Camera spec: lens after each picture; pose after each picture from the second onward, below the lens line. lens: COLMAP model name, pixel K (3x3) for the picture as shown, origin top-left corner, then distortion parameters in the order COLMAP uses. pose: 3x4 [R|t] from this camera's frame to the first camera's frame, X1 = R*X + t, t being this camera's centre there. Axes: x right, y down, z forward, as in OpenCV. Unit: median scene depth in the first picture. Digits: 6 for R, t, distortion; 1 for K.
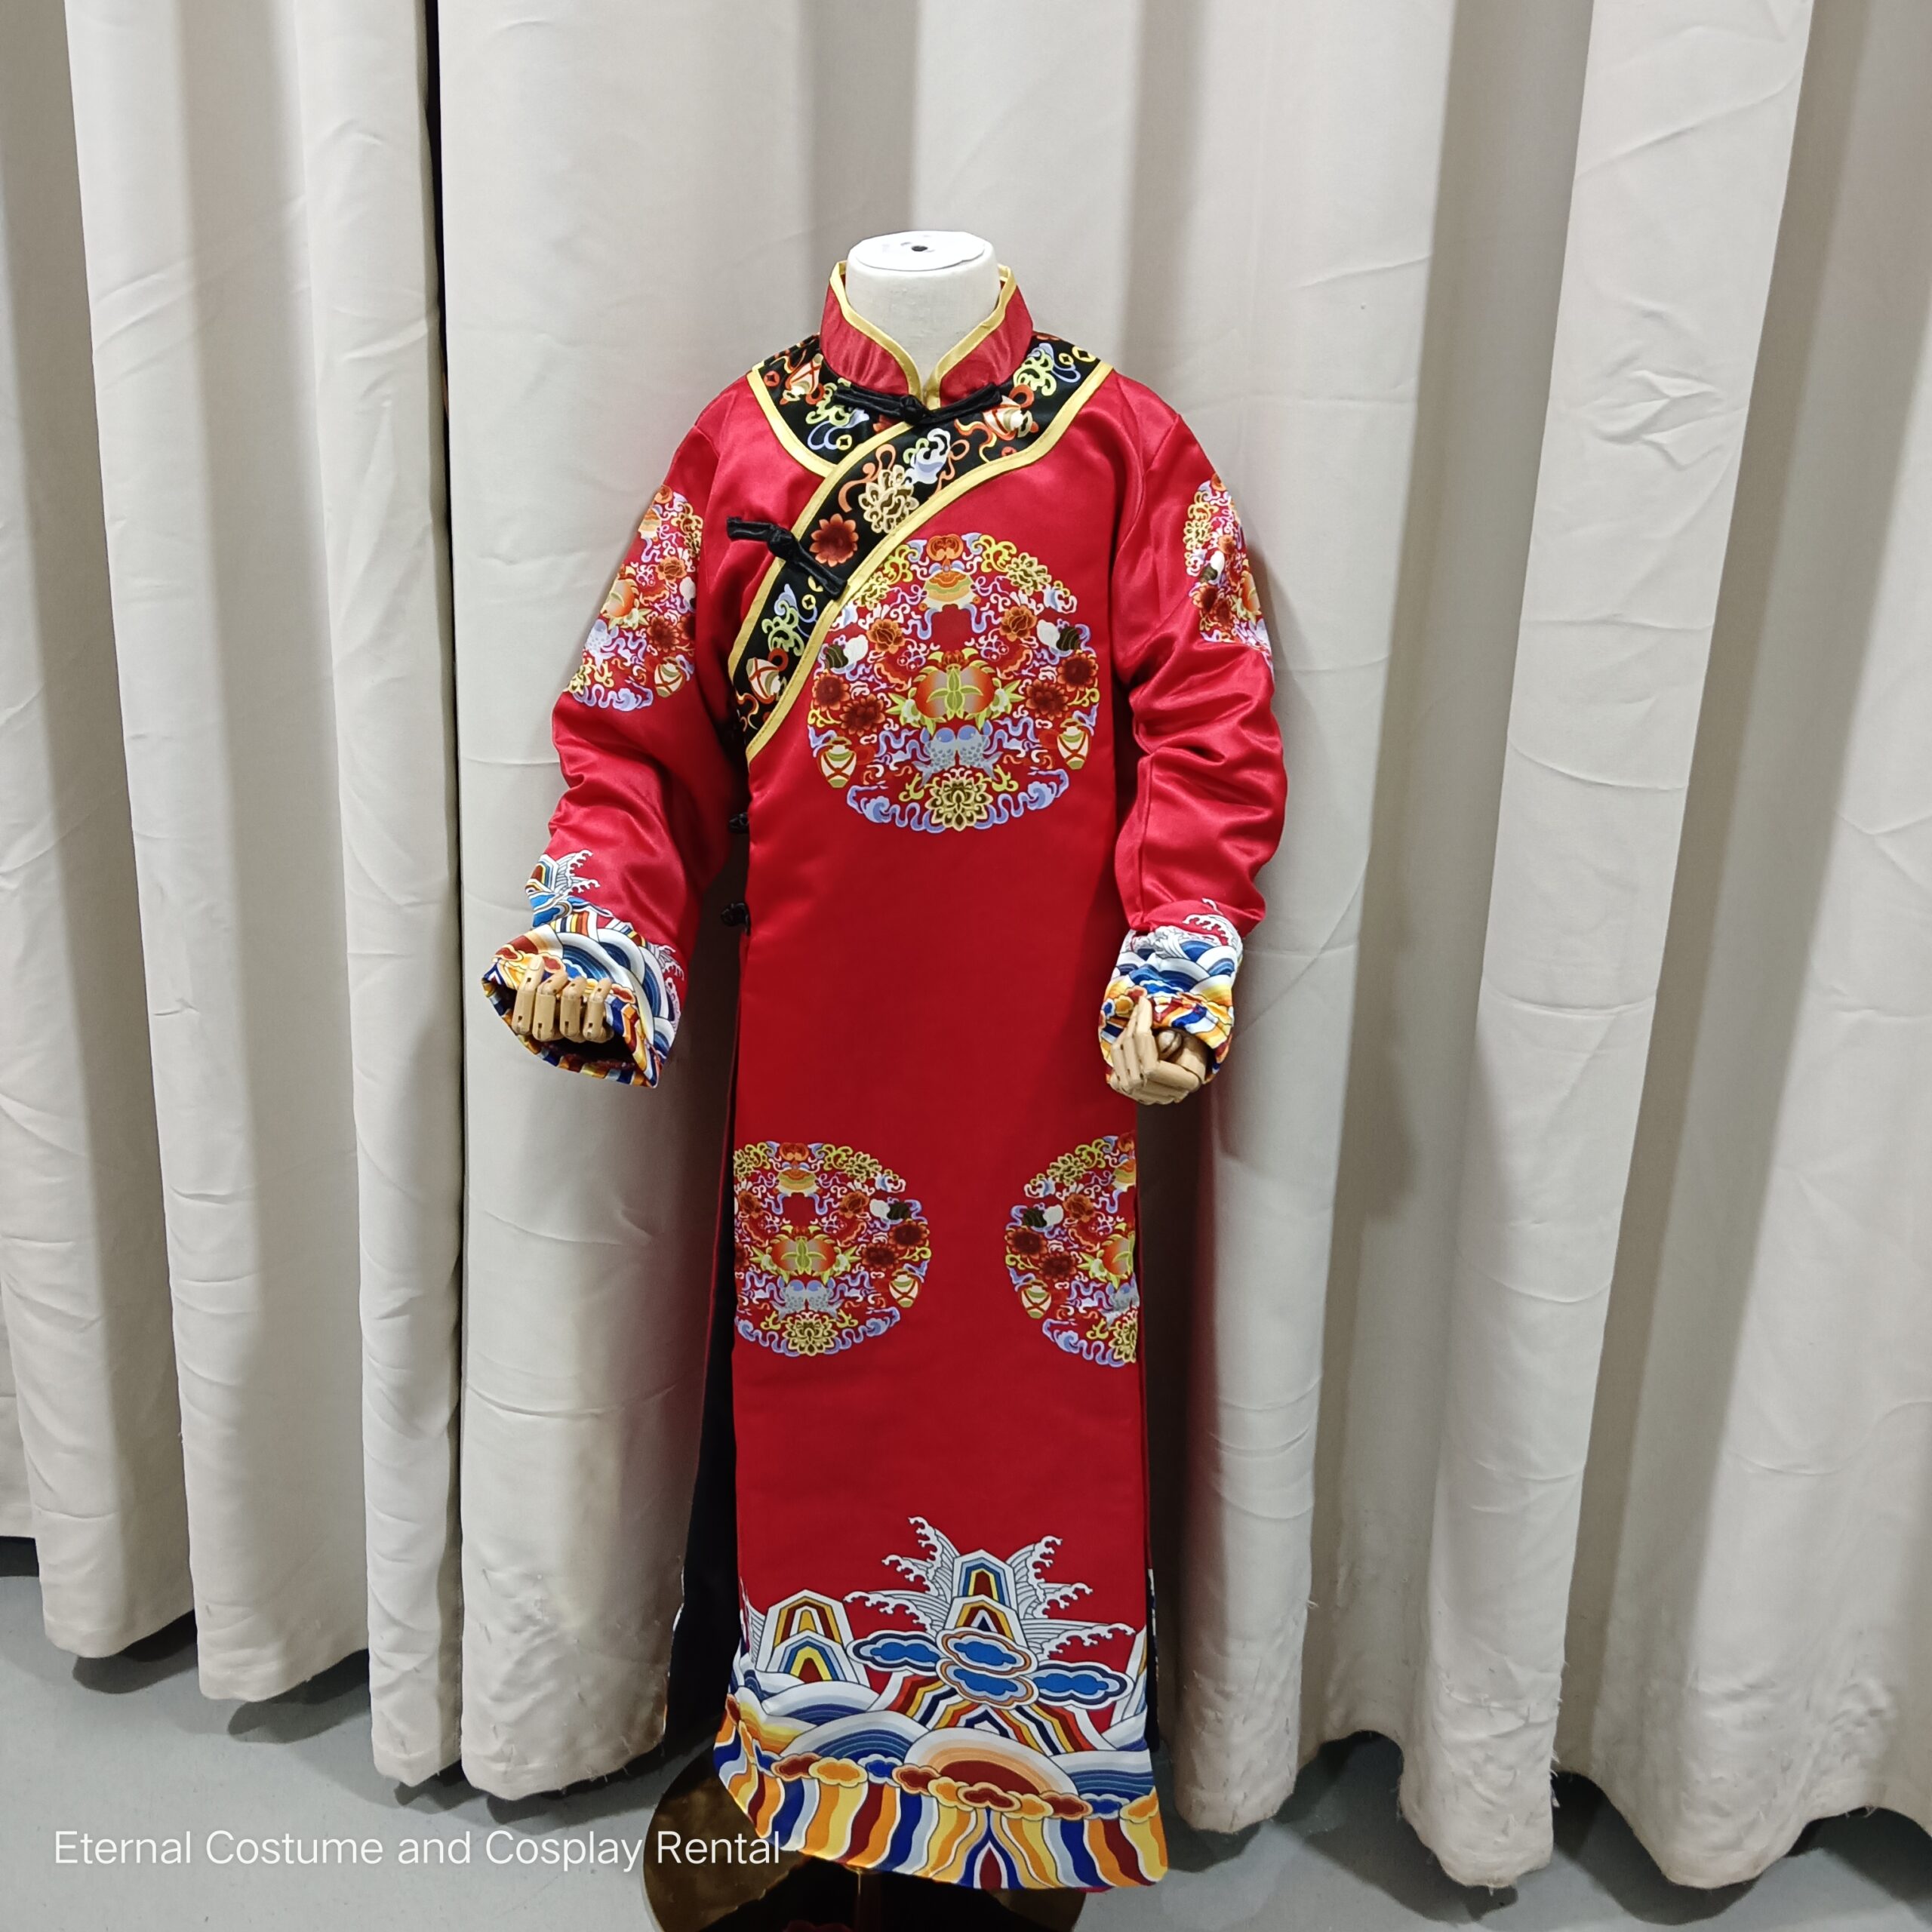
lens RADIAL K [[2158.3, 0, 967.4], [0, 2158.3, 1045.1], [0, 0, 1]] dist [0.111829, -0.215469]
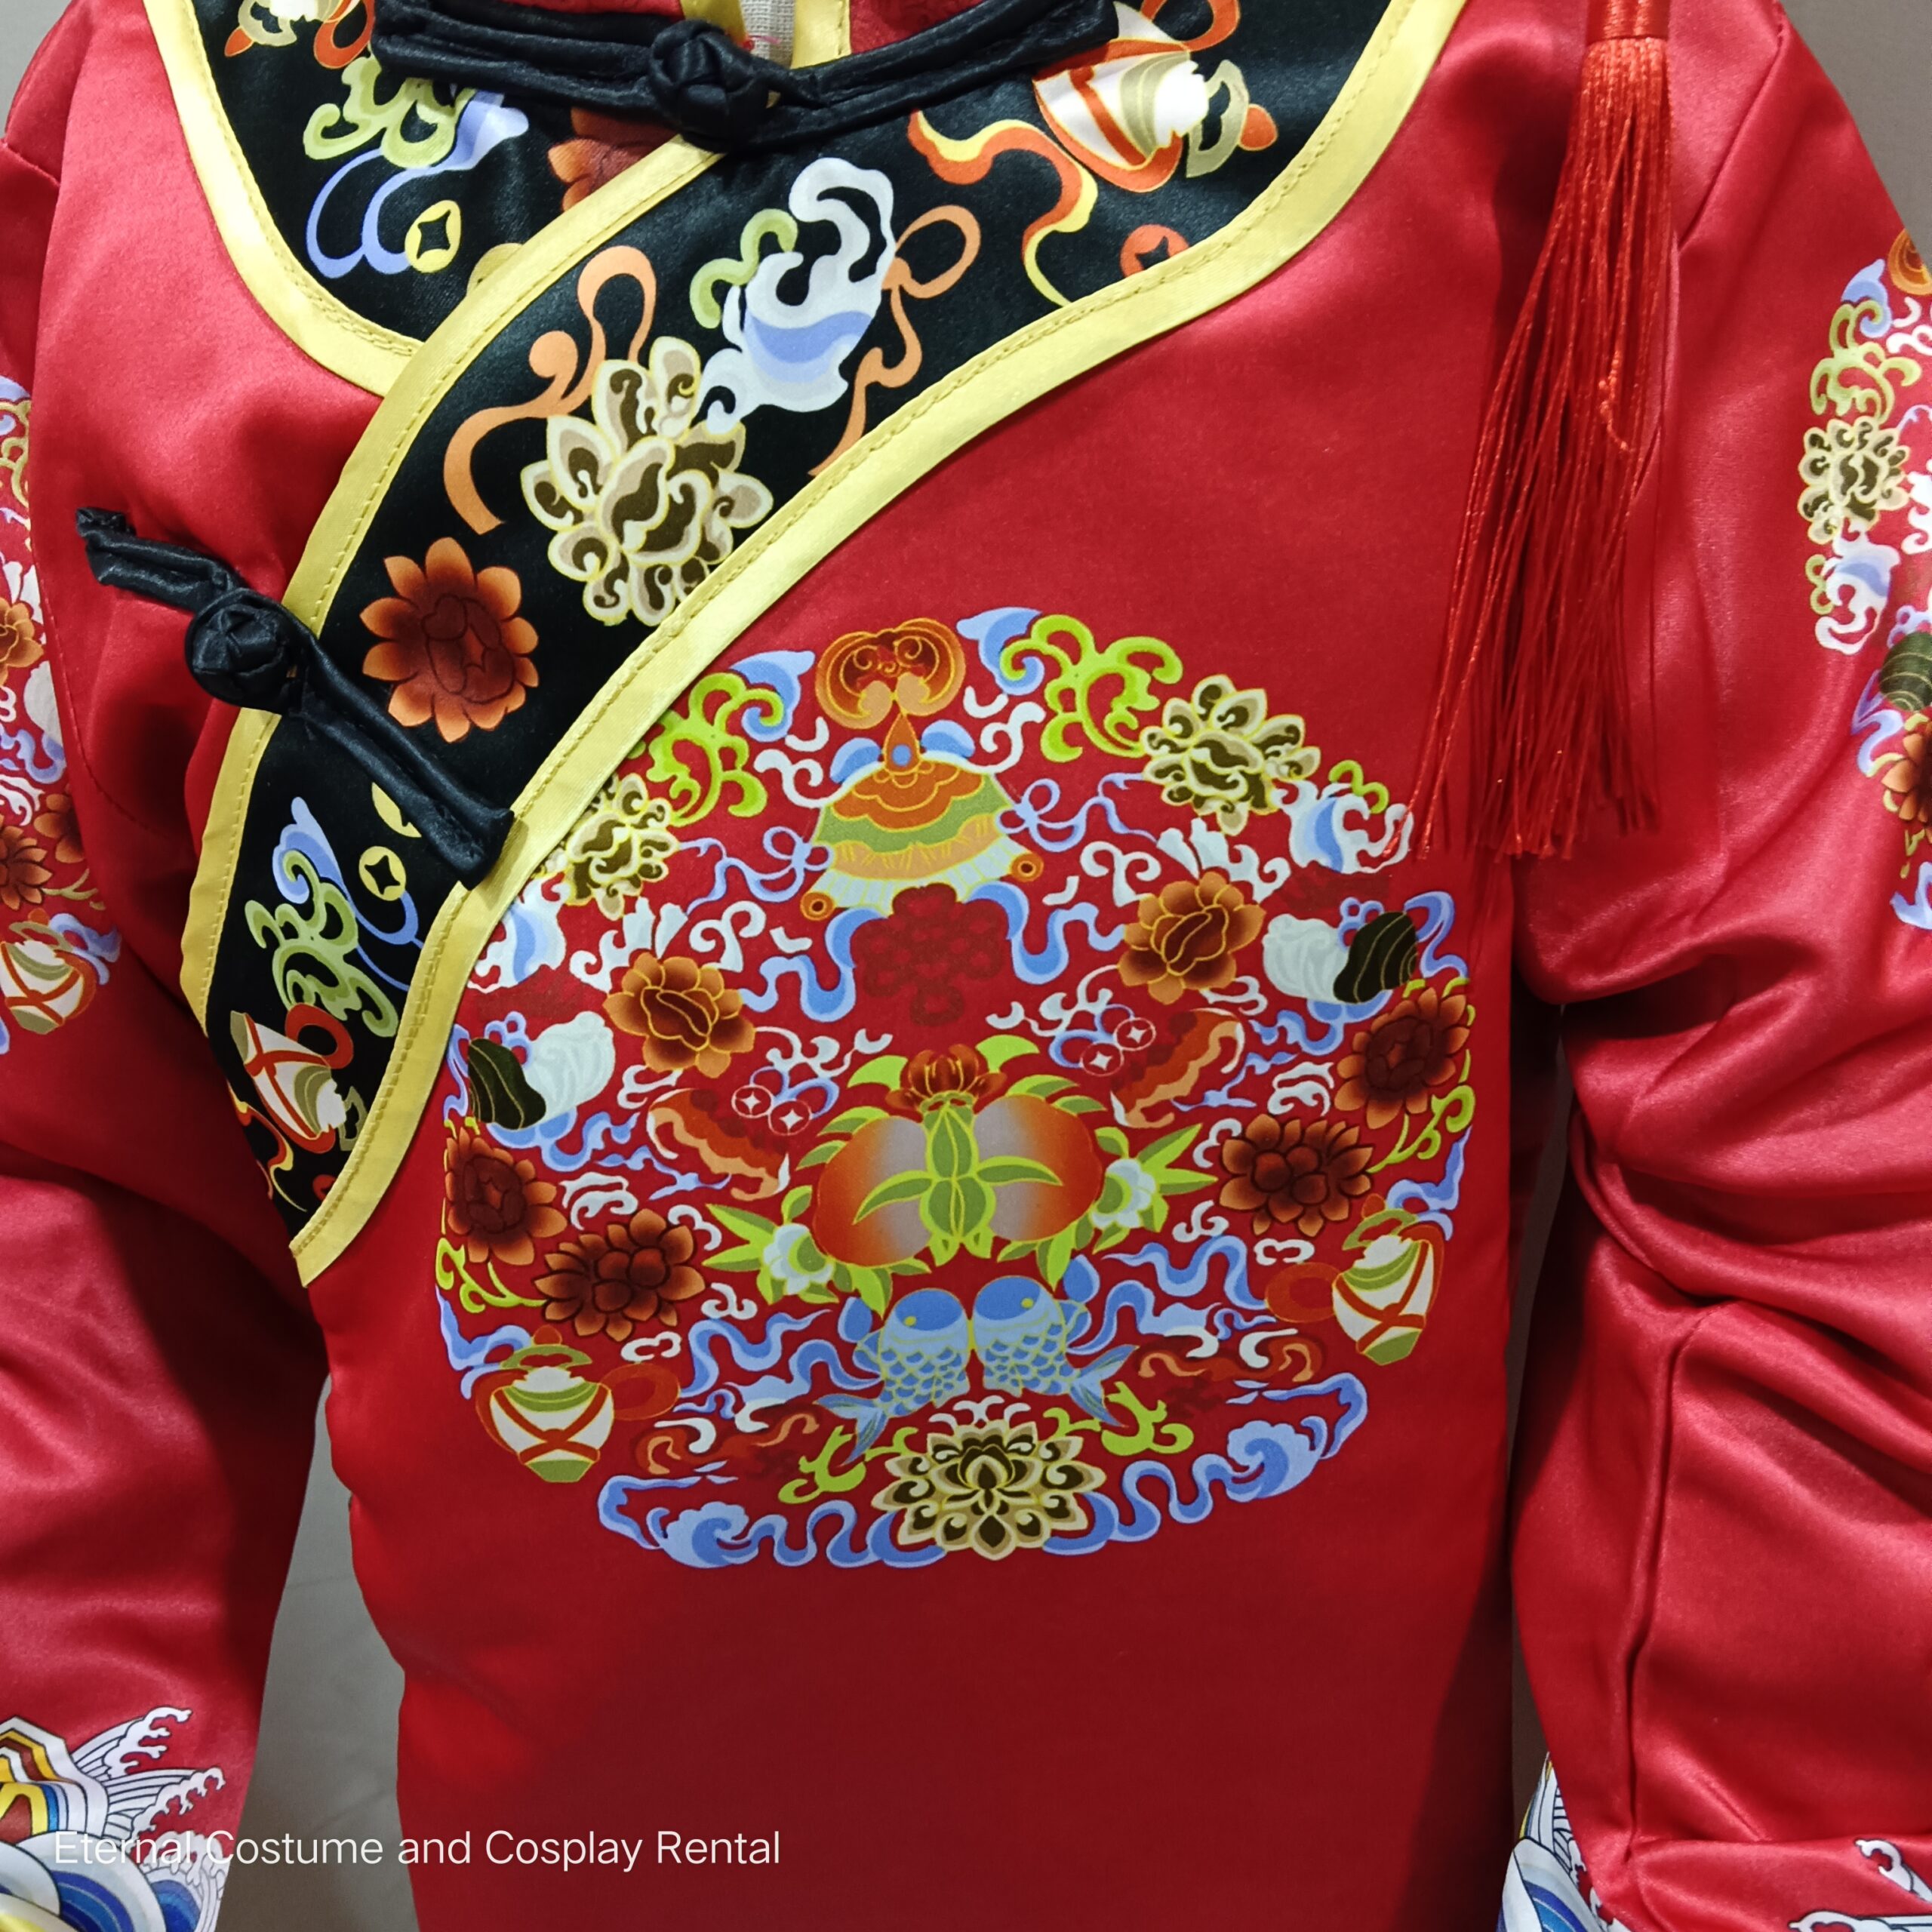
lens RADIAL K [[2158.3, 0, 967.4], [0, 2158.3, 1045.1], [0, 0, 1]] dist [0.111829, -0.215469]
pose [[0.998792, -0.030151, -0.038804, 0.006483], [0.038117, 0.973718, 0.224543, -0.240825], [0.031014, -0.225751, 0.973691, 0.745601]]
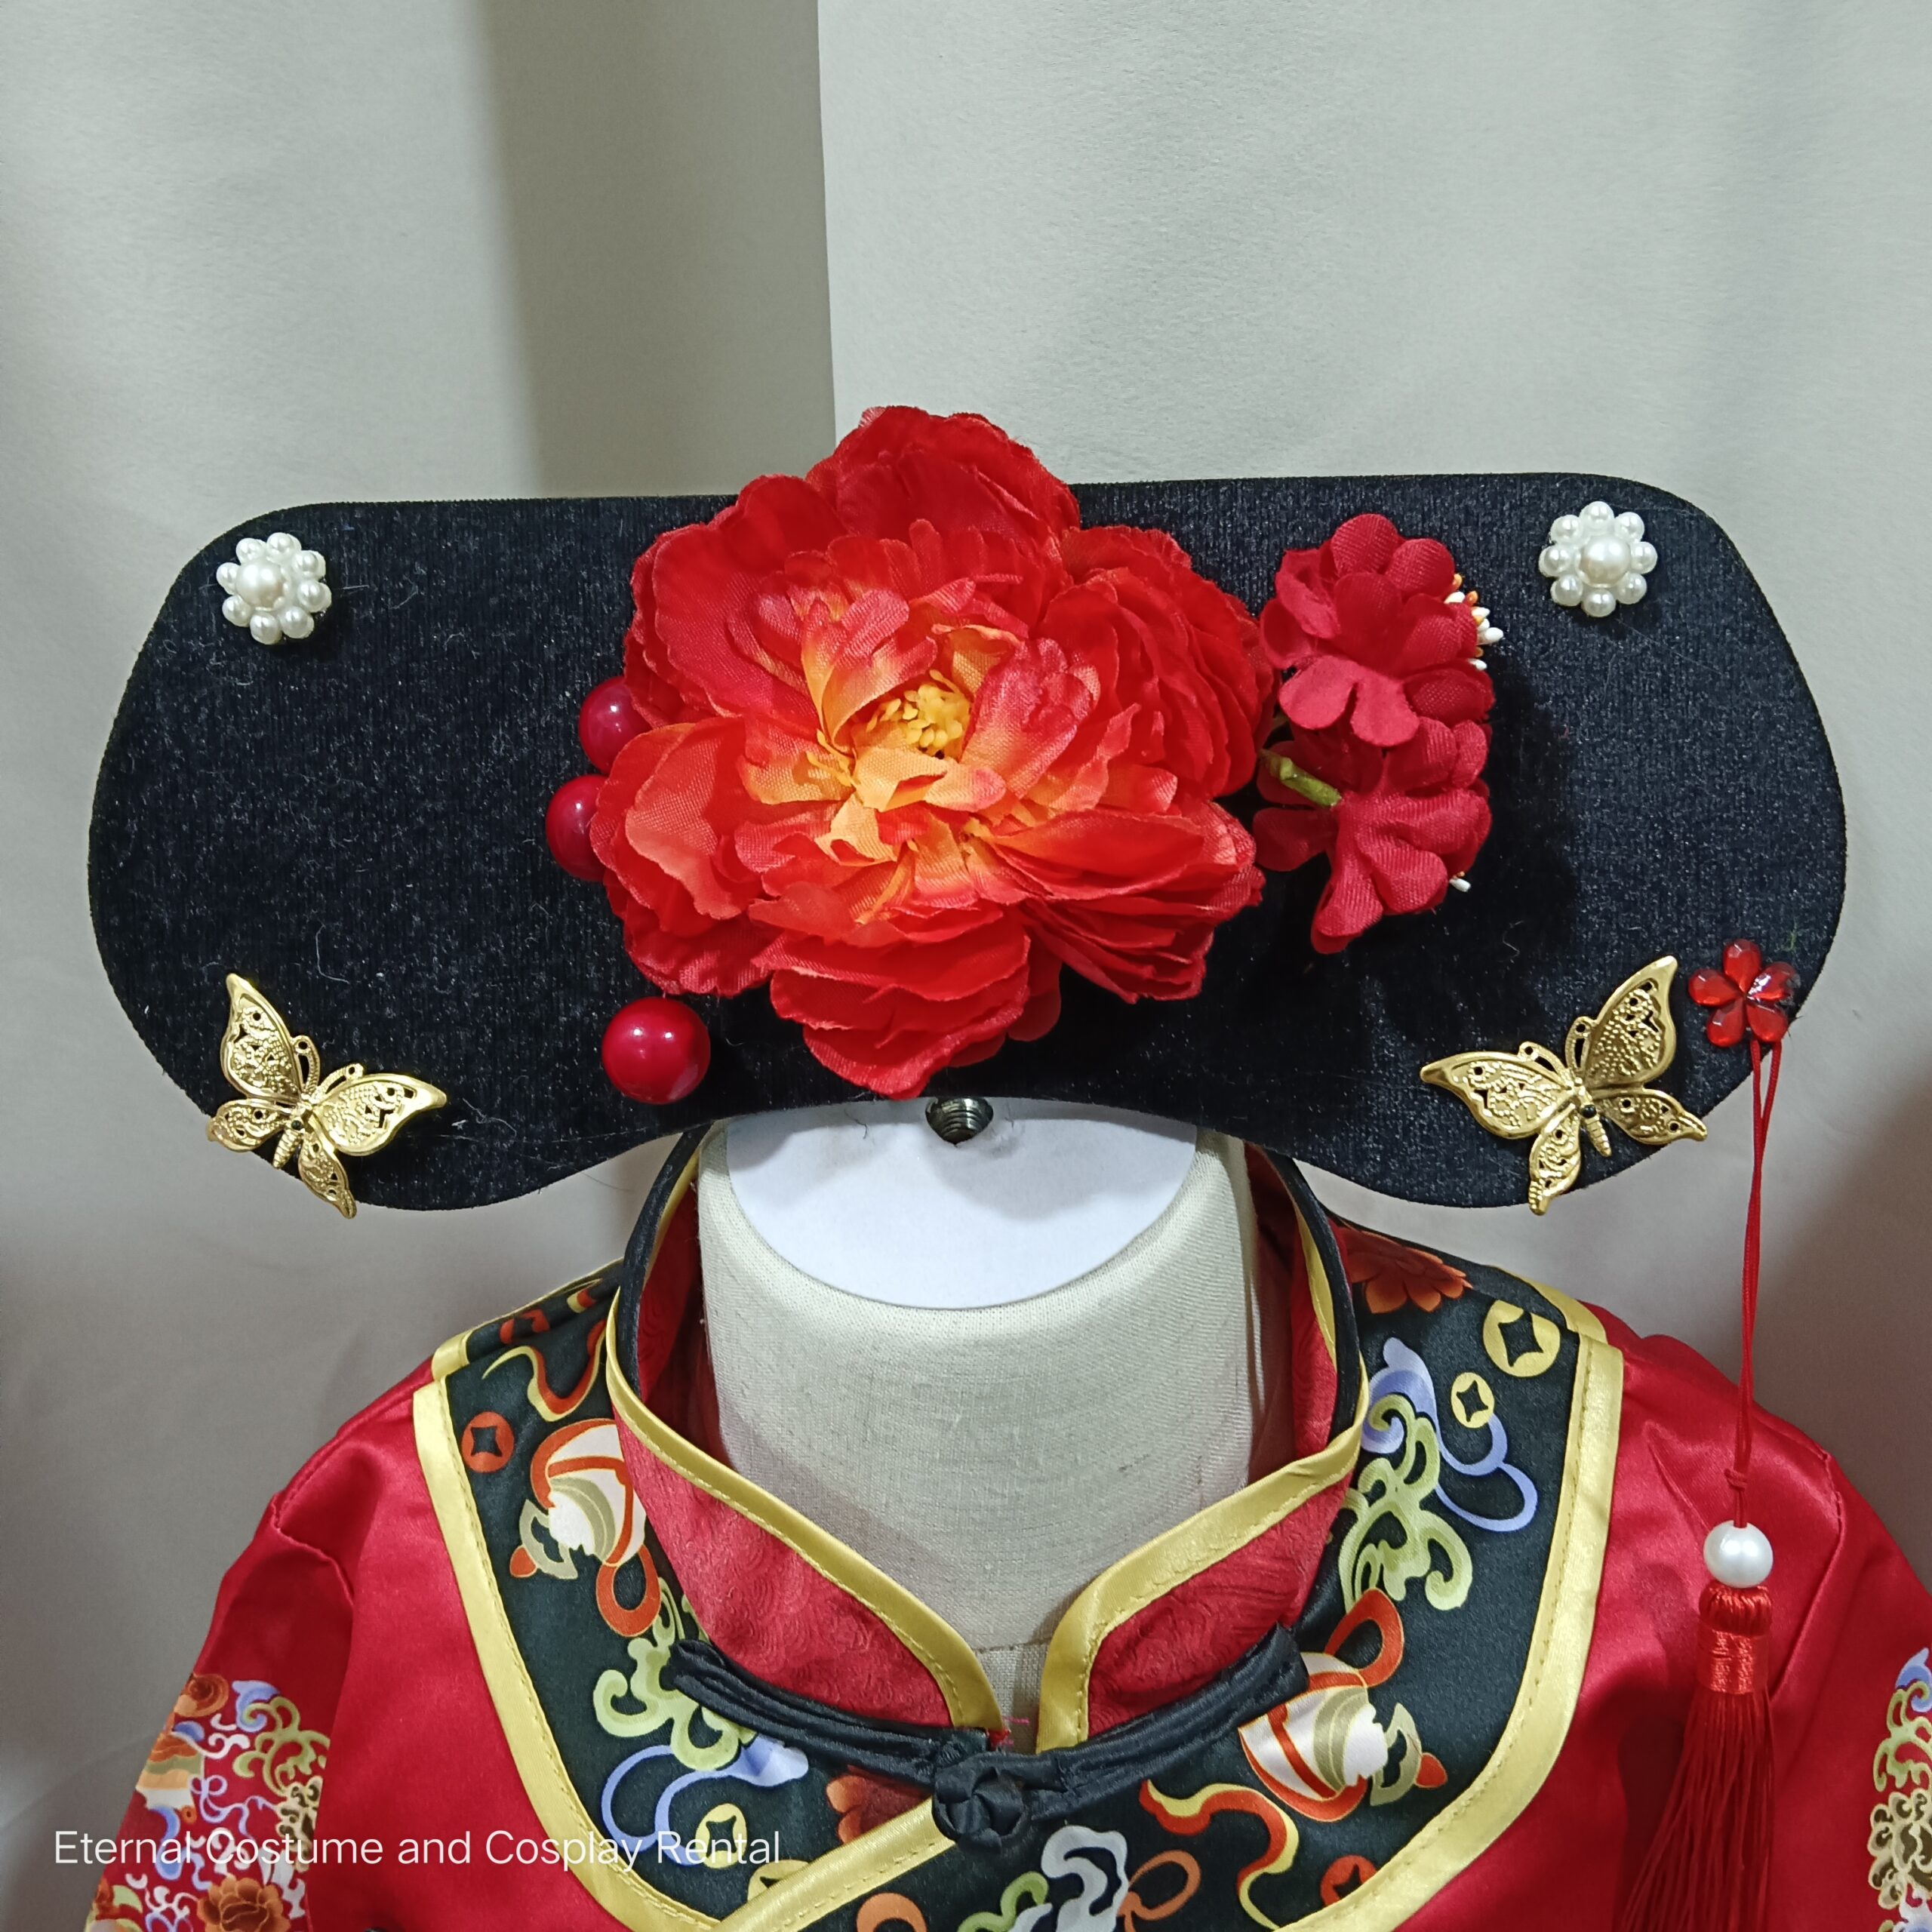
lens RADIAL K [[2158.3, 0, 967.4], [0, 2158.3, 1045.1], [0, 0, 1]] dist [0.111829, -0.215469]
pose [[0.998554, -0.053710, -0.002055, -0.021316], [0.053403, 0.987050, 0.151261, -0.416077], [-0.006096, -0.151152, 0.988492, 0.737360]]
